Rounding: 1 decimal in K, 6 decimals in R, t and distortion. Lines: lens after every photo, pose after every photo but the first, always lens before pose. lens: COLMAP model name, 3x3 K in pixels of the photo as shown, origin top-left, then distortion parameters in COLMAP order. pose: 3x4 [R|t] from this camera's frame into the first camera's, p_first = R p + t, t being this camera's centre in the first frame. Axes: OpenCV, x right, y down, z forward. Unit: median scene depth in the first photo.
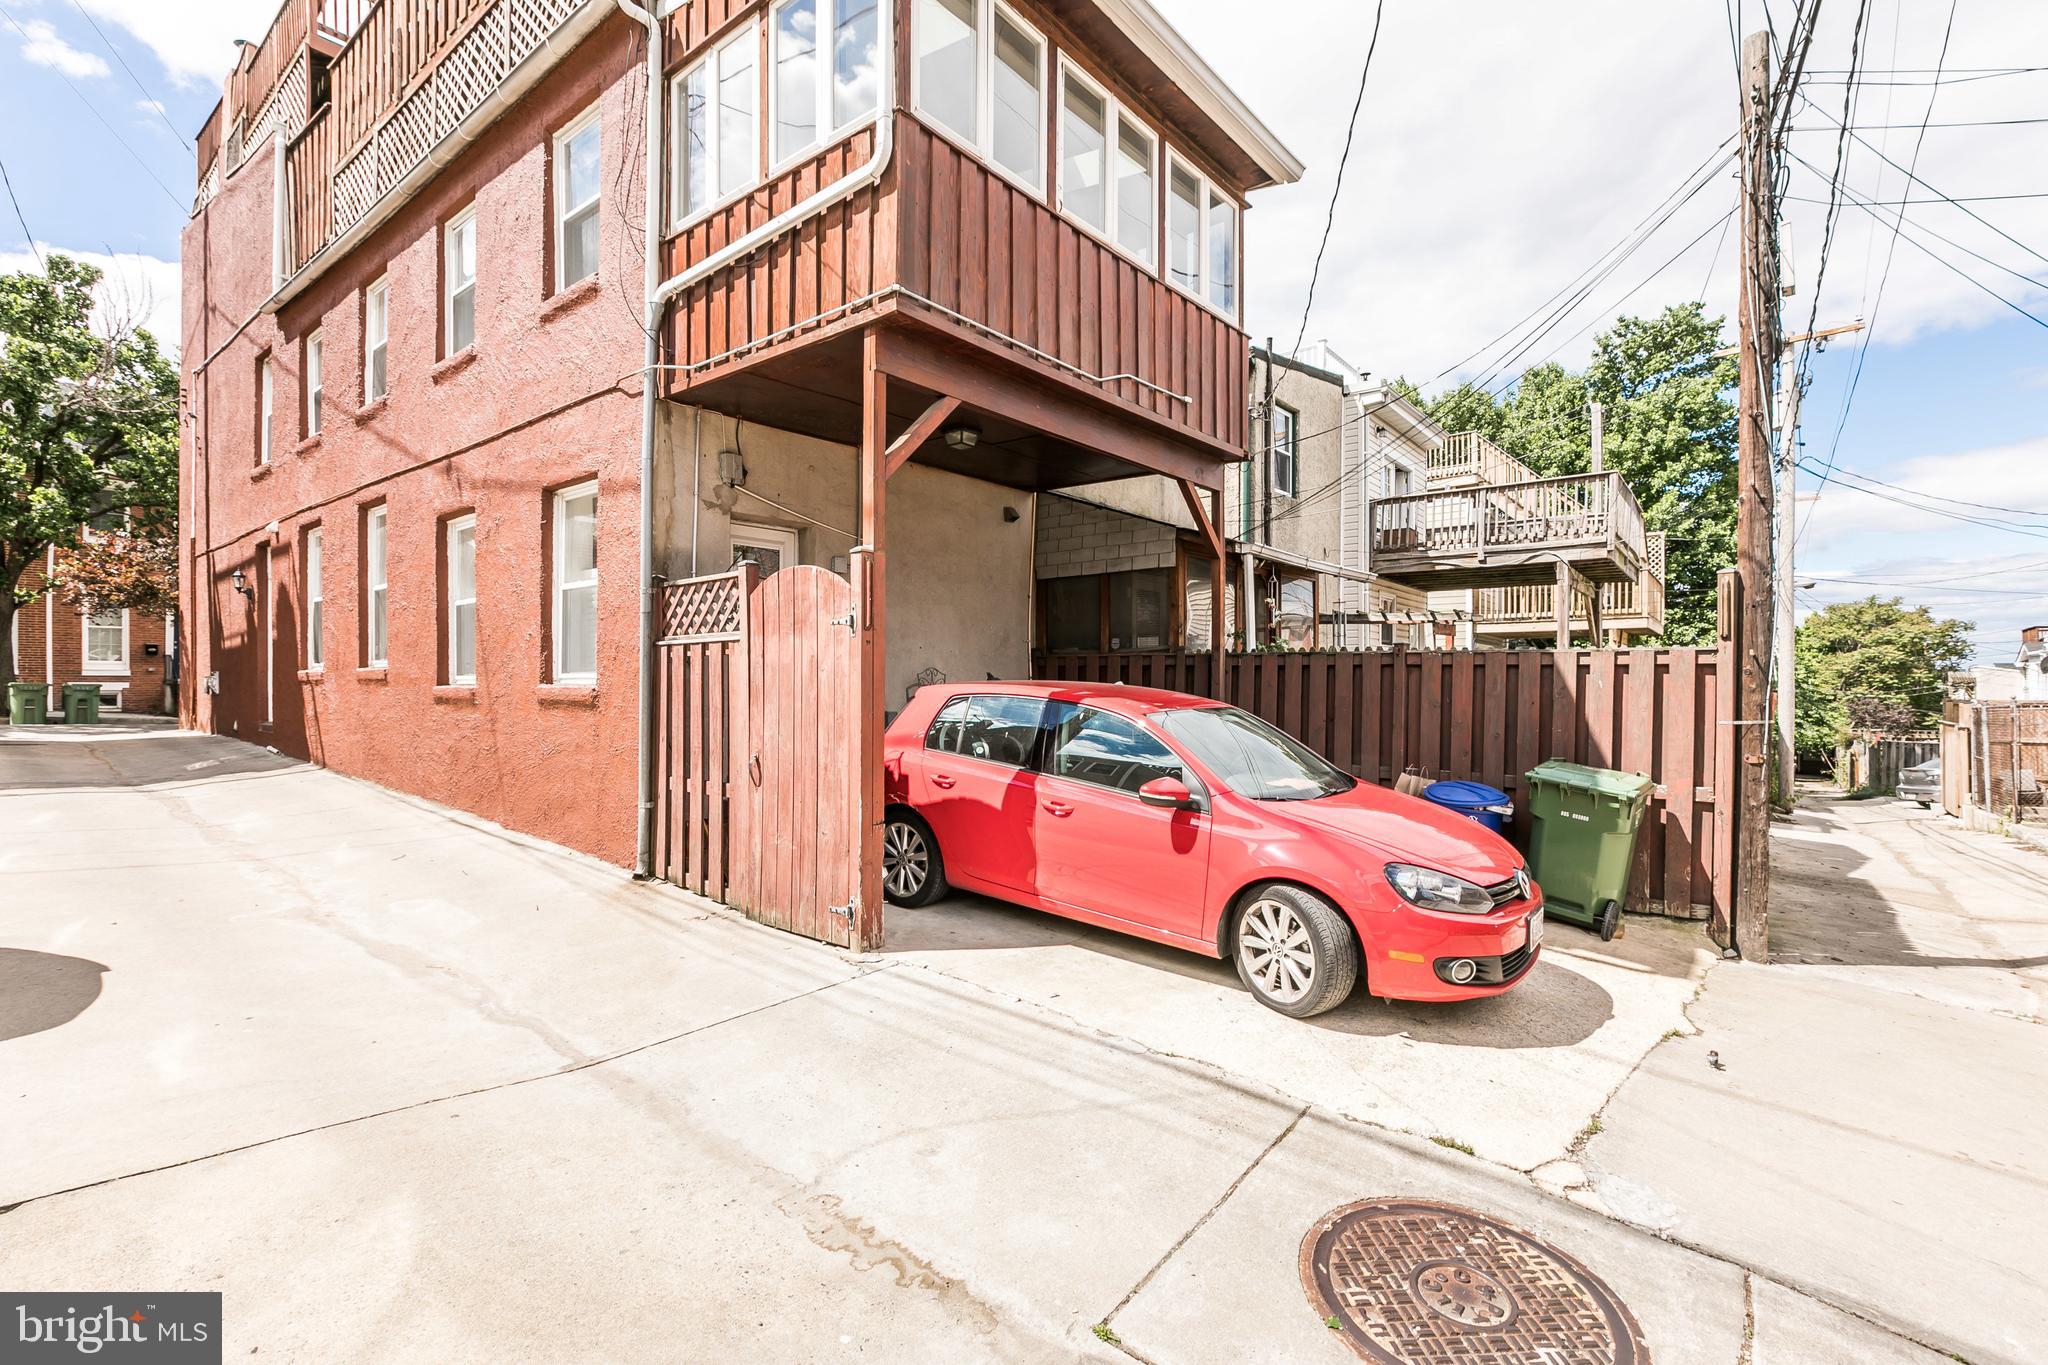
lens RADIAL K [[927.8, 0, 1023.7], [0, 927.8, 681.4], [0, 0, 1]] dist [-0.001418, 0.002254]
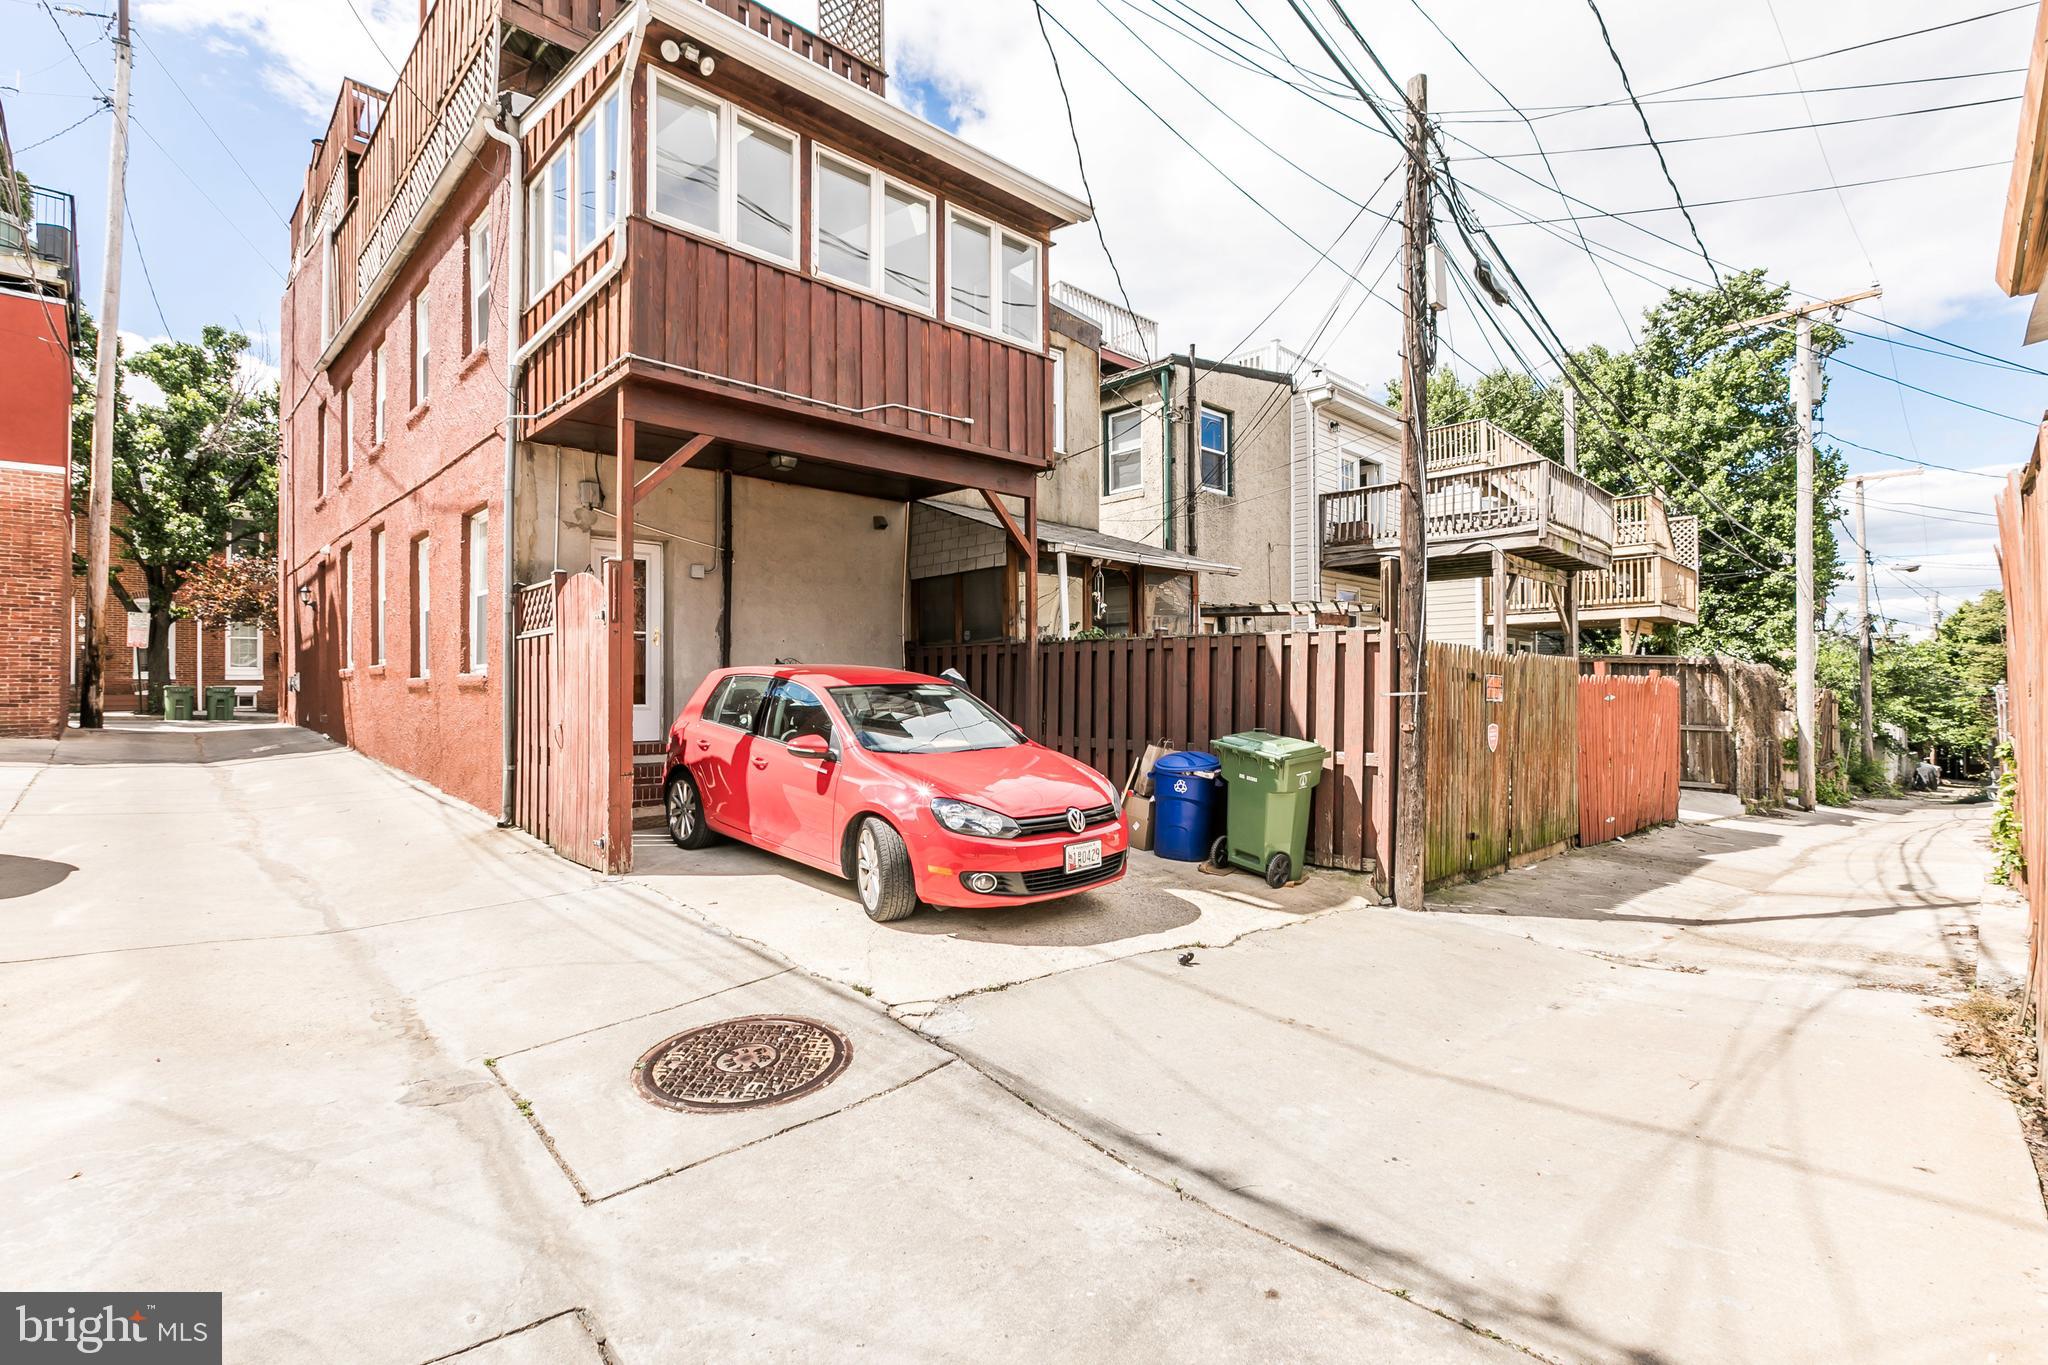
lens RADIAL K [[927.8, 0, 985.6], [0, 927.8, 672.1], [0, 0, 1]] dist [-0.001418, 0.002254]
pose [[0.991968, -0.008776, -0.126187, 0.367442], [0.007323, 0.999902, -0.011973, 0.023730], [0.126279, 0.010953, 0.991934, -0.147697]]
